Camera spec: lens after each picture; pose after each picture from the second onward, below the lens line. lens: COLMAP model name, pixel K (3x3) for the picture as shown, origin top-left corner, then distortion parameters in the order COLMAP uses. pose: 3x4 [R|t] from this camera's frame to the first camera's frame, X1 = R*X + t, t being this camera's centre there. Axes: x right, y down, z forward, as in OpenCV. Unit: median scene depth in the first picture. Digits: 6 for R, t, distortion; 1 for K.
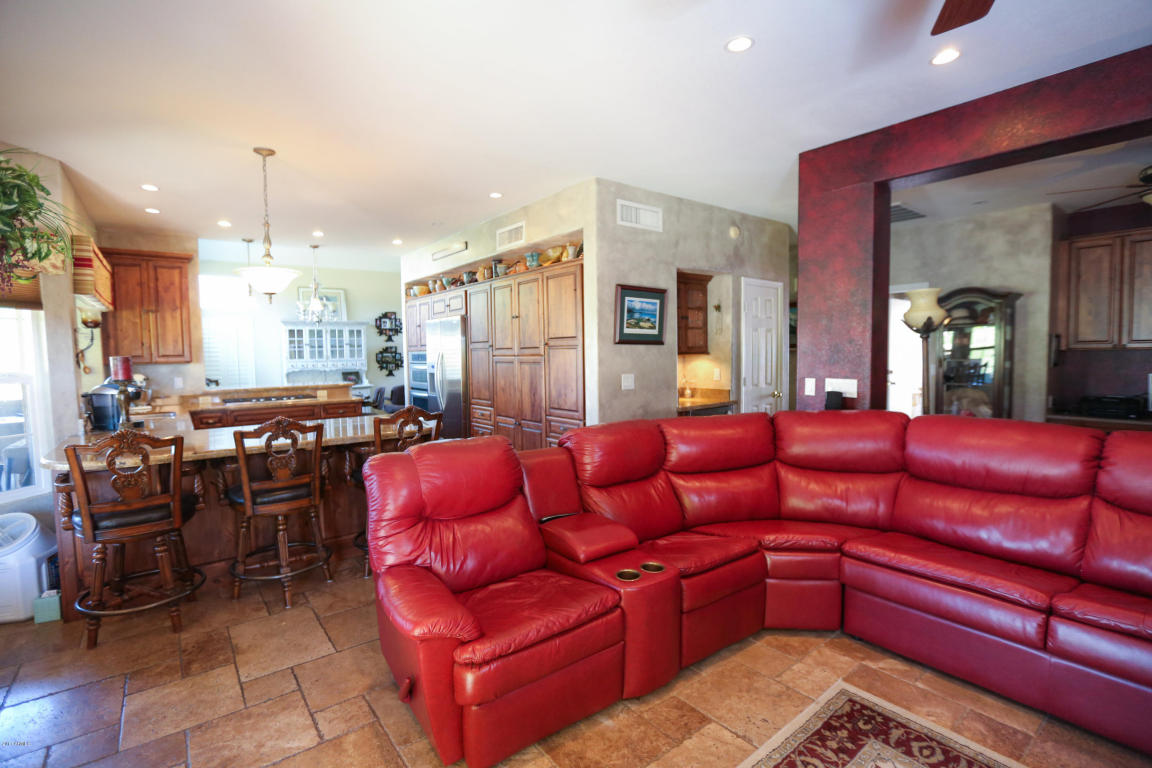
lens RADIAL K [[531.4, 0, 576.9], [0, 531.4, 379.5], [0, 0, 1]] dist [-0.053370, 0.023820]
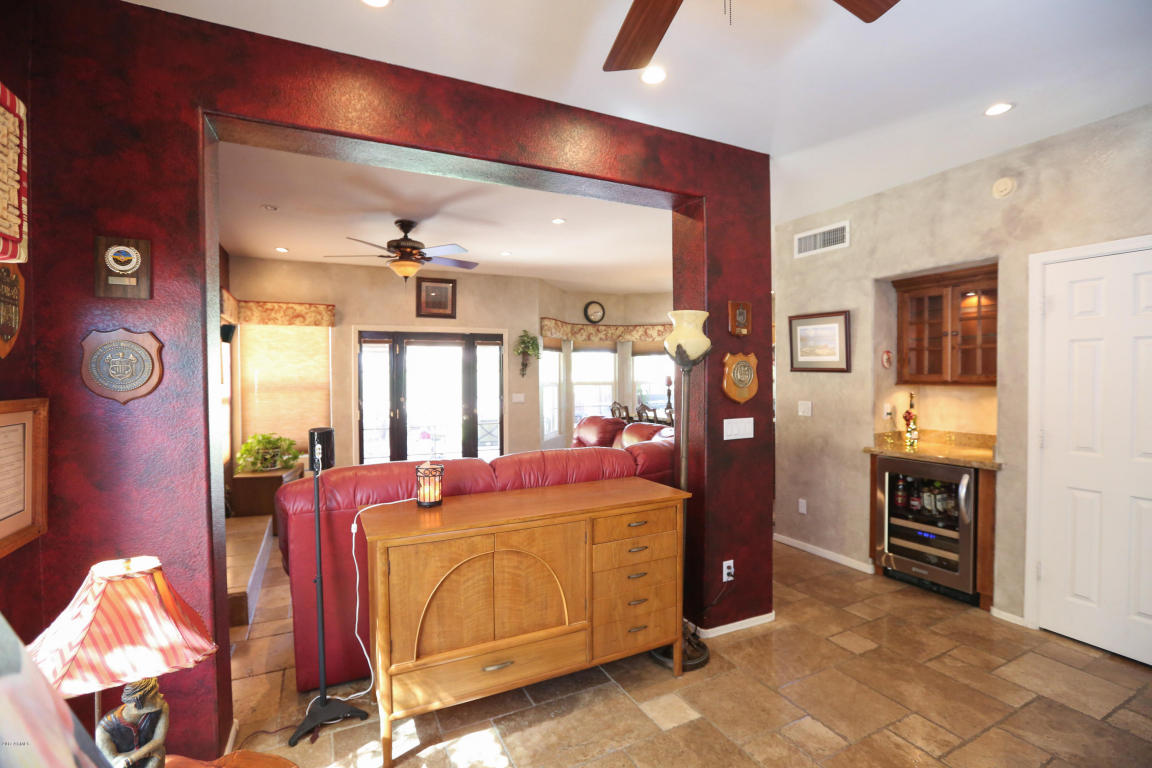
lens RADIAL K [[527.8, 0, 576.6], [0, 527.8, 381.6], [0, 0, 1]] dist [-0.056795, 0.020461]
pose [[-0.190429, 0.031273, -0.981203, 0.893397], [-0.046448, 0.998086, 0.040826, -0.052312], [0.980602, 0.053350, -0.188612, 0.583232]]
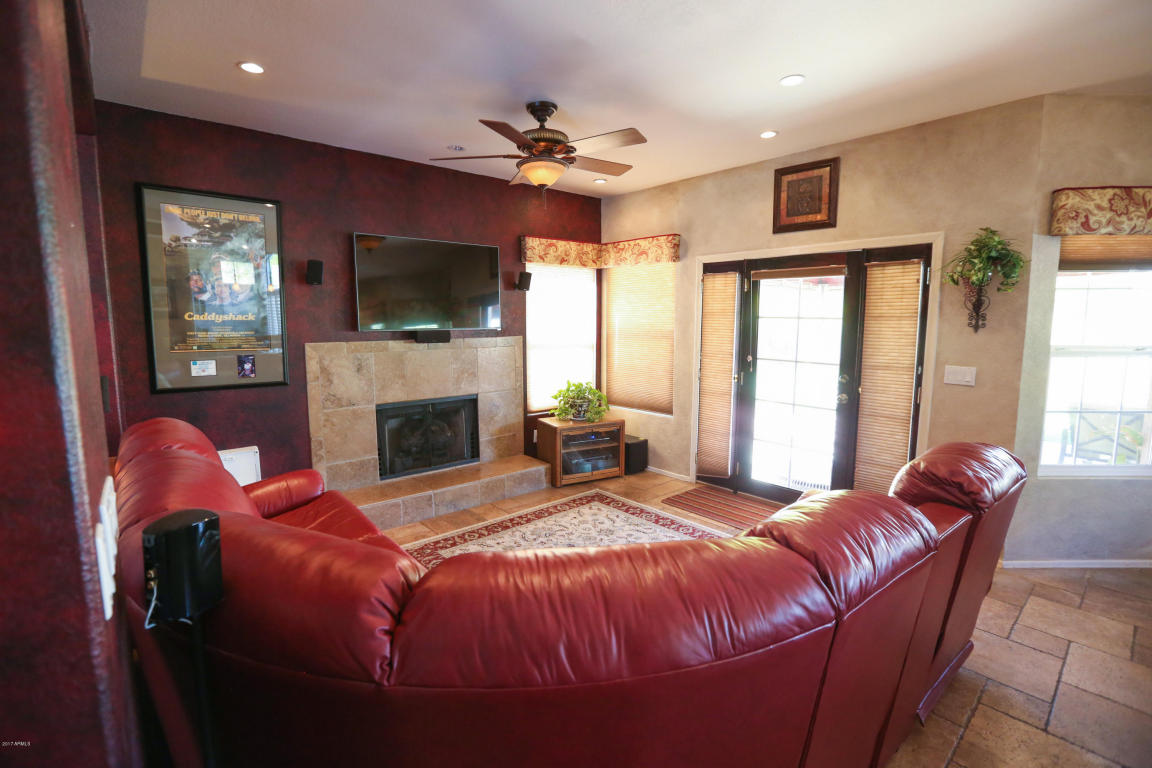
lens RADIAL K [[527.8, 0, 576.6], [0, 527.8, 381.6], [0, 0, 1]] dist [-0.056795, 0.020461]
pose [[-0.998204, 0.022202, -0.055643, 0.165586], [0.012040, 0.984189, 0.176713, -0.057715], [0.058686, 0.175725, -0.982688, 0.762825]]
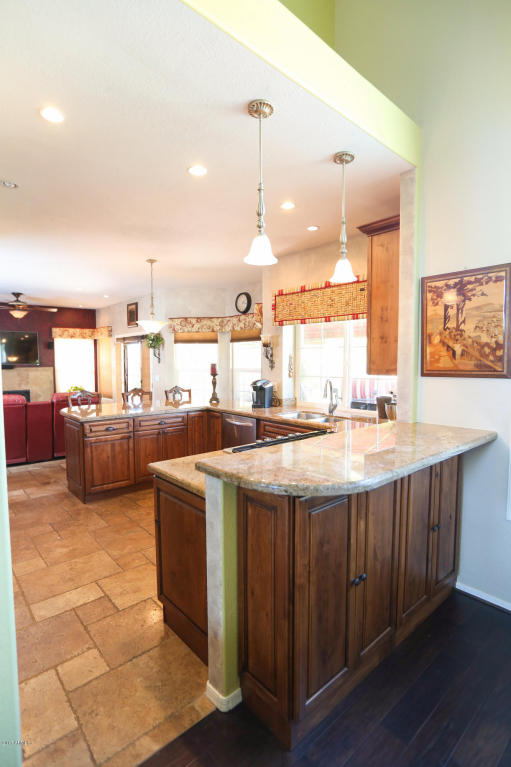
lens RADIAL K [[382.2, 0, 258.3], [0, 382.2, 390.0], [0, 0, 1]] dist [-0.052052, 0.025172]
pose [[-0.997273, 0.022132, -0.070406, -0.540703], [0.012467, 0.990786, 0.134861, -0.085040], [0.072742, 0.133616, -0.988360, 1.505975]]
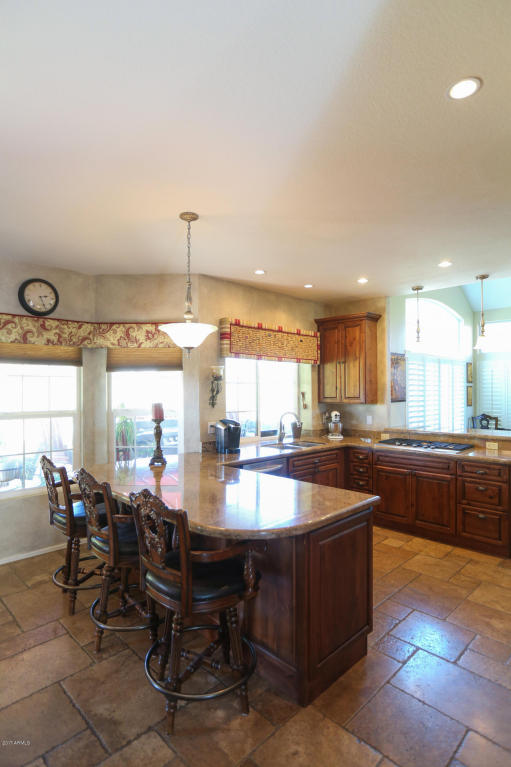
lens RADIAL K [[414.8, 0, 255.5], [0, 414.8, 383.5], [0, 0, 1]] dist [-0.046083, 0.033220]
pose [[0.123693, 0.000554, -0.992320, 0.153313], [-0.054763, 0.998480, -0.006269, -0.058340], [0.990808, 0.055118, 0.123535, 0.627878]]
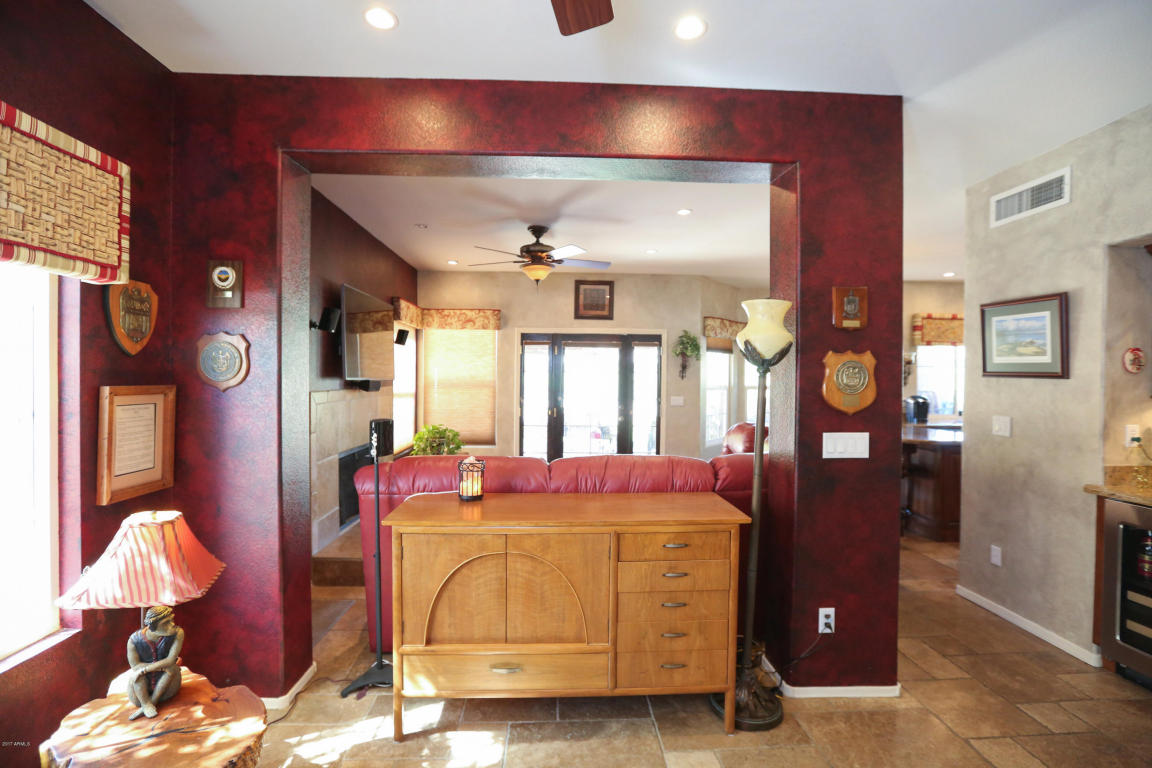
lens RADIAL K [[528.4, 0, 573.4], [0, 528.4, 381.9], [0, 0, 1]] dist [-0.054729, 0.019360]
pose [[-0.571400, 0.019019, -0.820451, 0.813721], [-0.046470, 0.997378, 0.055484, -0.055160], [0.819355, 0.069830, -0.569018, 0.701494]]
